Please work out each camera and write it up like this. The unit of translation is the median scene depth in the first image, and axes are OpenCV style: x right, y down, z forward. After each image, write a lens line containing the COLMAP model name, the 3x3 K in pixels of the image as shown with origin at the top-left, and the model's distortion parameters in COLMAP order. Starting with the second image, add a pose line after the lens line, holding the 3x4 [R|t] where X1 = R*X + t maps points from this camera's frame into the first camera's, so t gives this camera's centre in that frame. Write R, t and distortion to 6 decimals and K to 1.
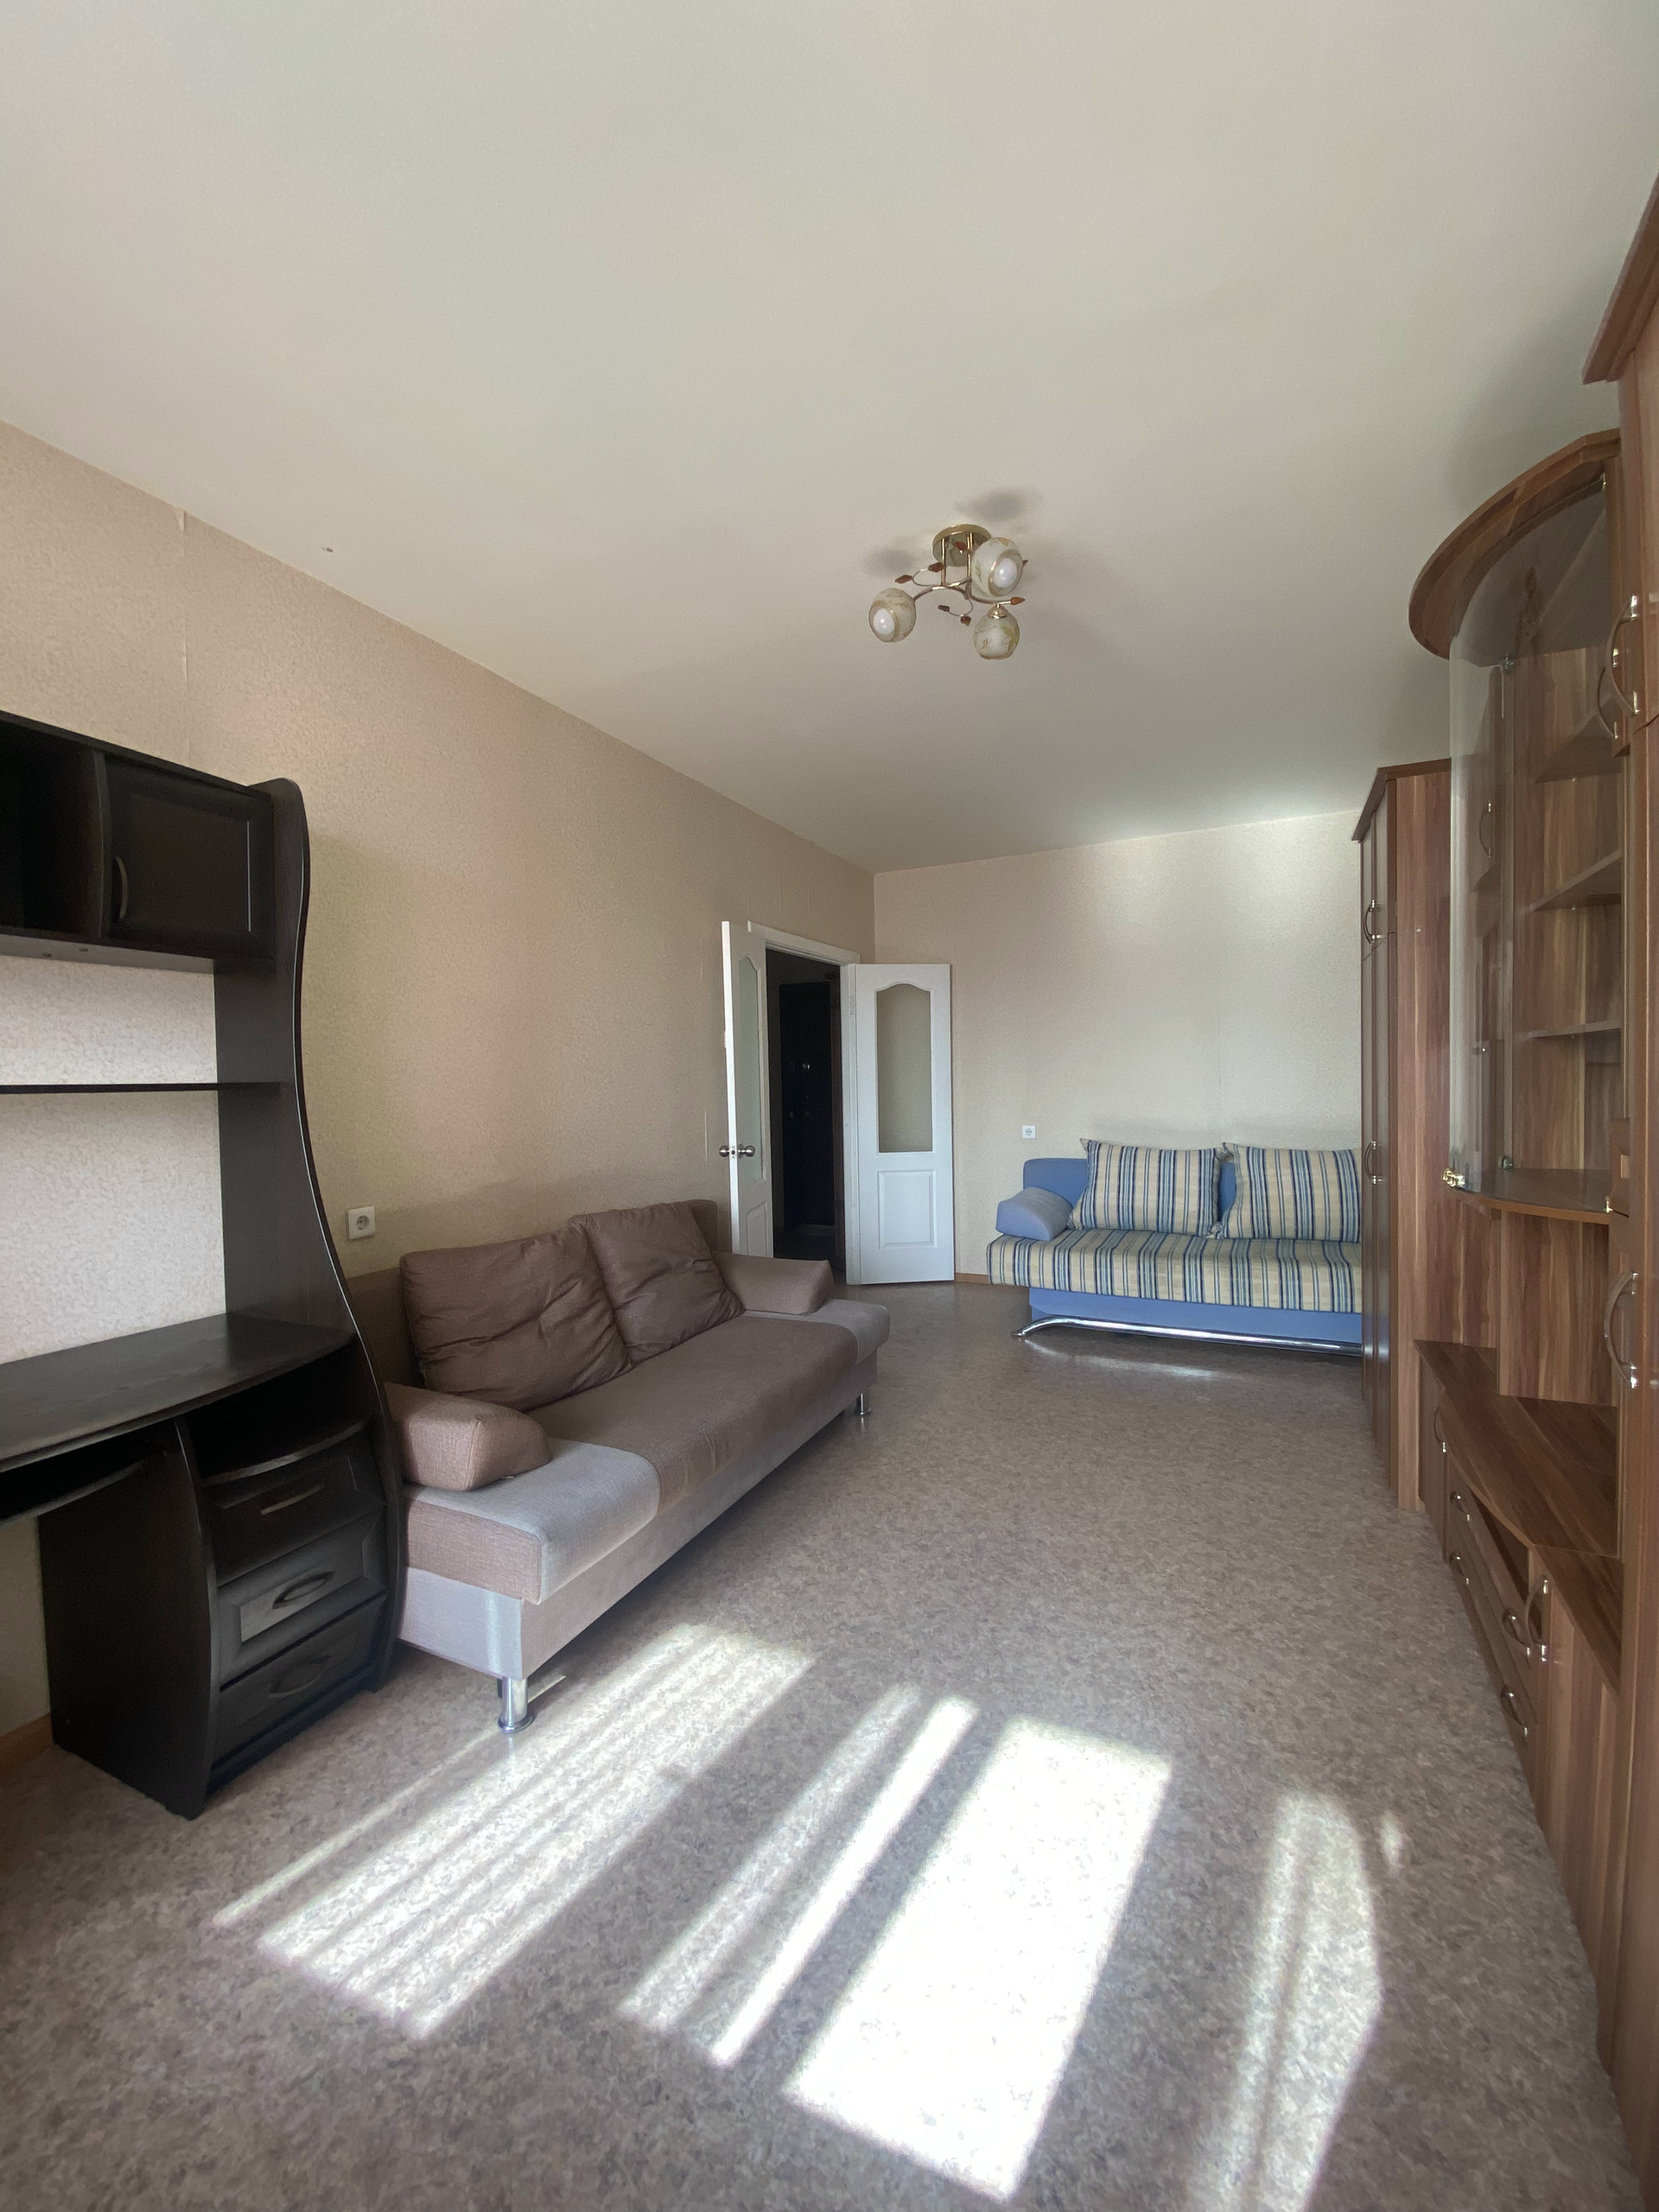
lens RADIAL K [[897.5, 0, 834.8], [0, 897.5, 1106.8], [0, 0, 1]] dist [0.020011, -0.018767]
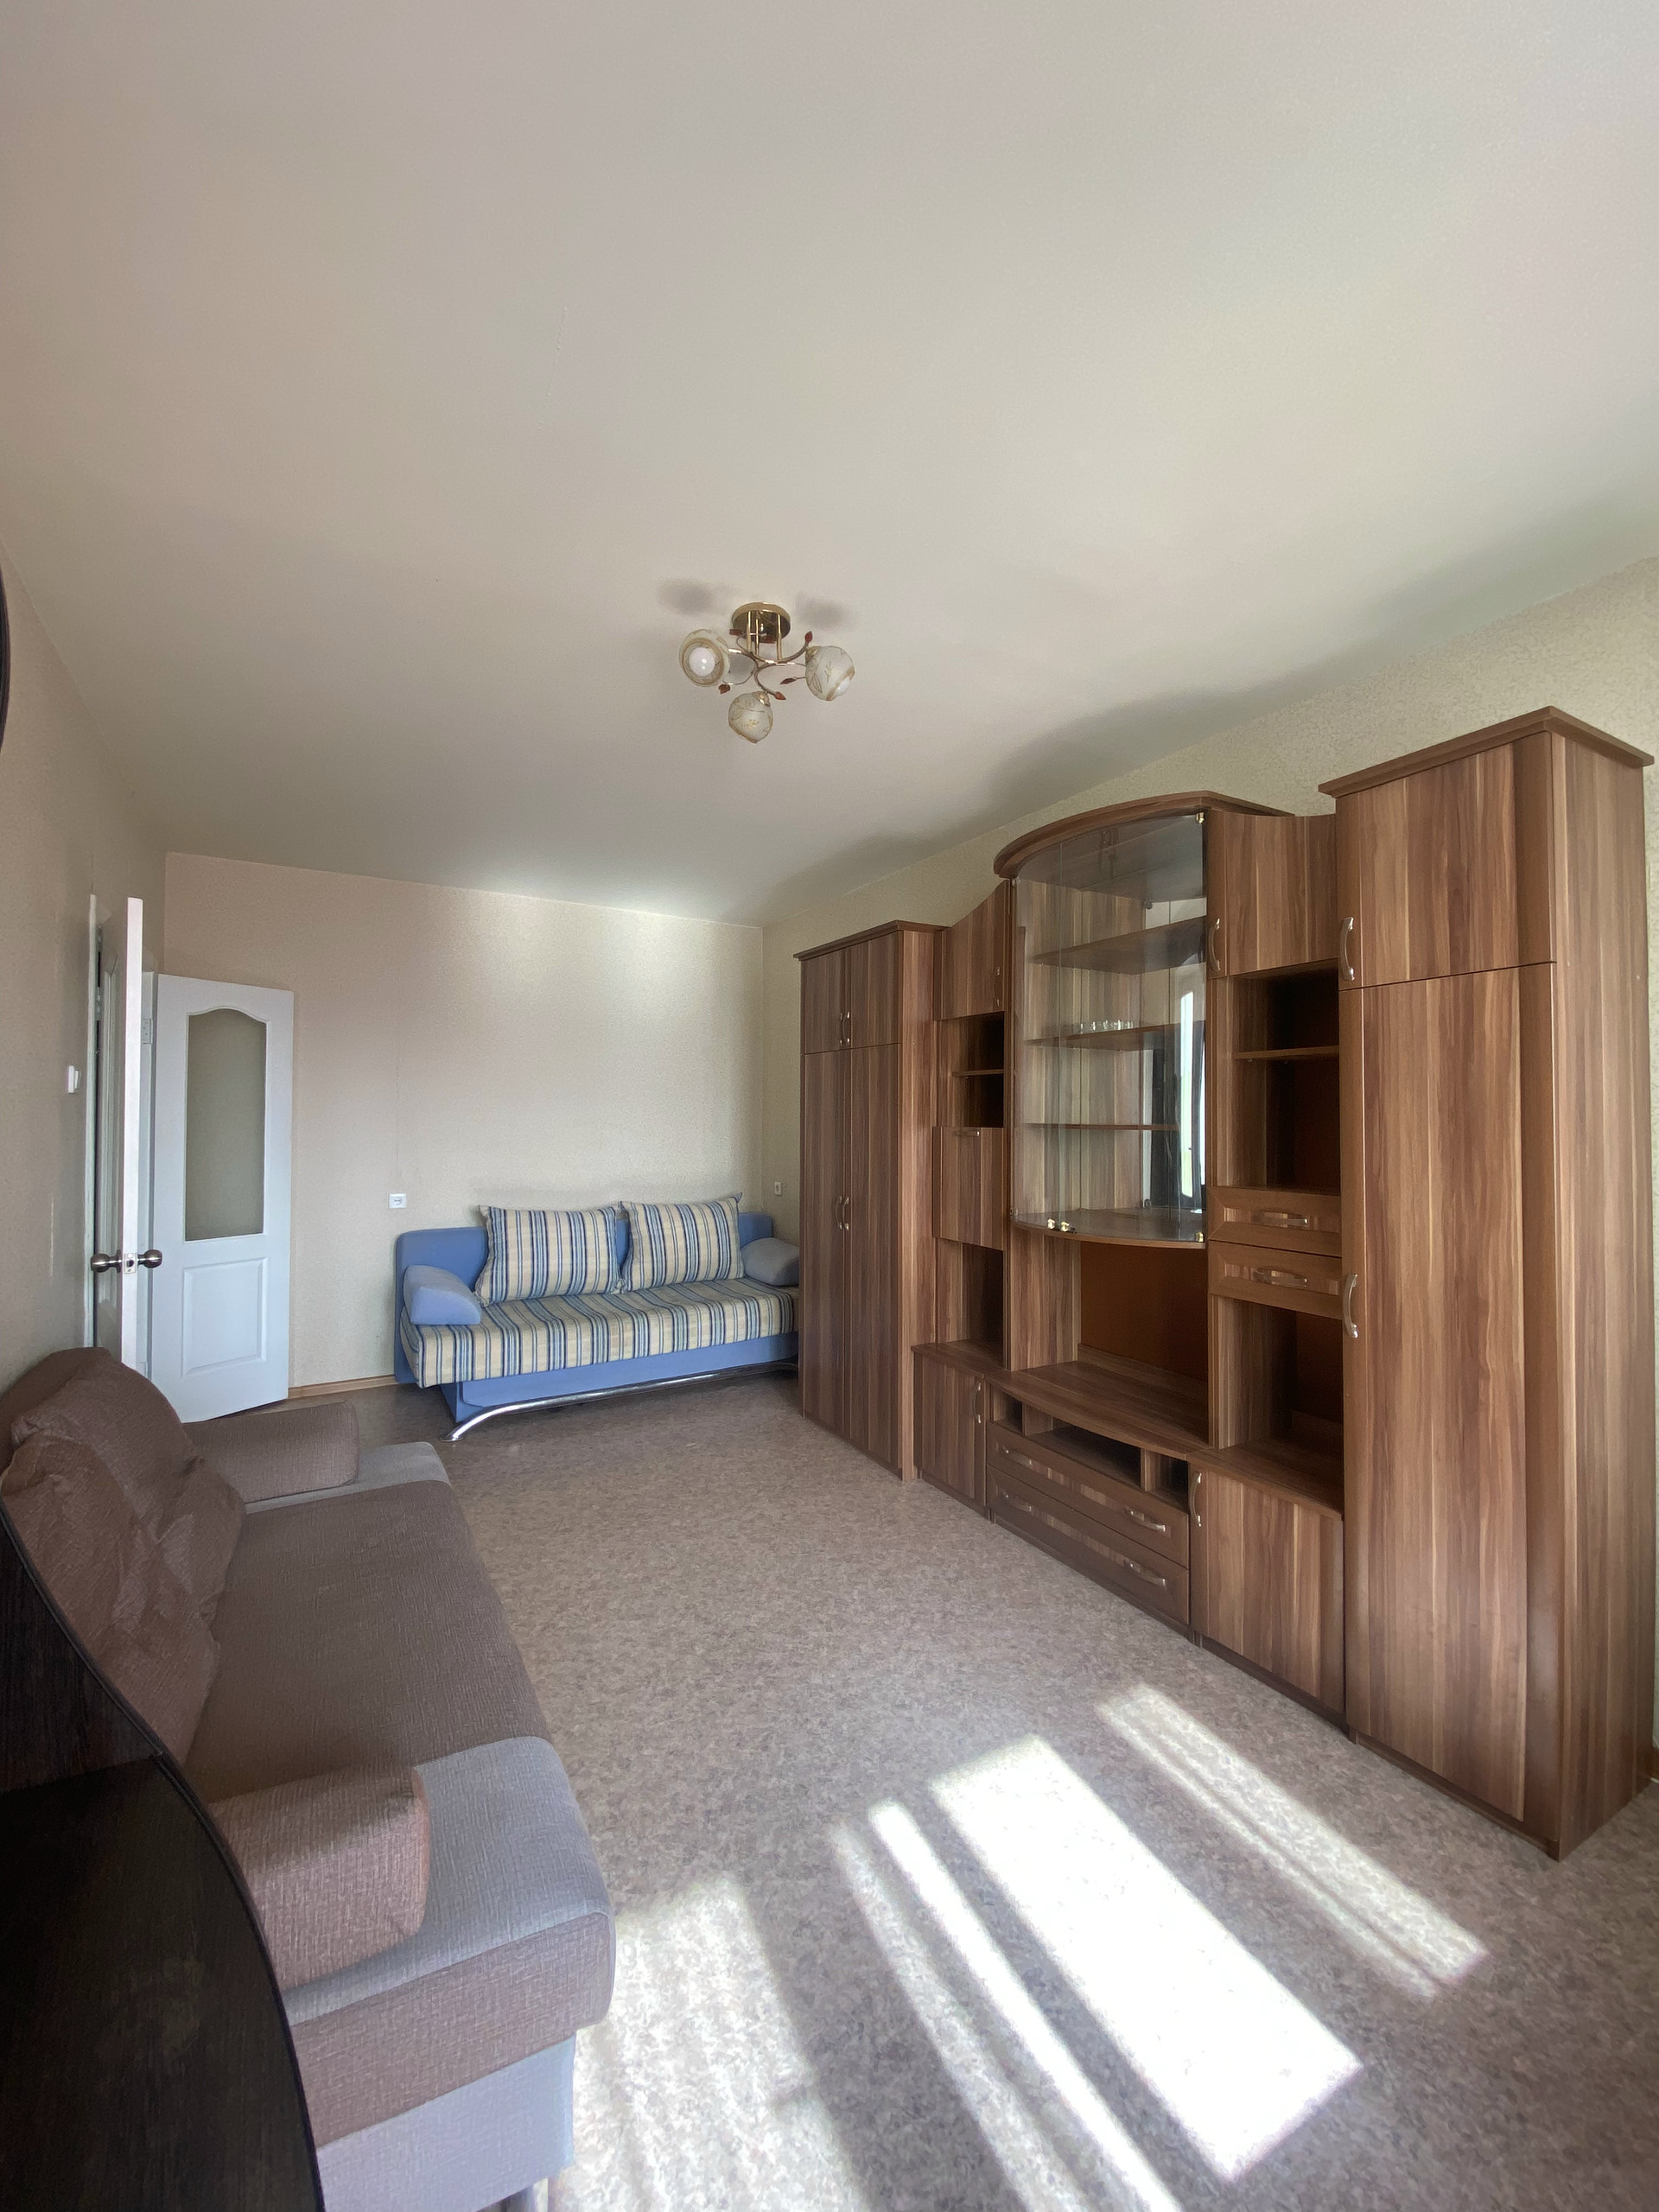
lens RADIAL K [[897.5, 0, 834.8], [0, 897.5, 1106.8], [0, 0, 1]] dist [0.020011, -0.018767]
pose [[0.573836, 0.028127, 0.818487, -0.319126], [0.013276, 0.998959, -0.043636, -0.023749], [-0.818863, 0.035906, 0.572865, 0.201134]]
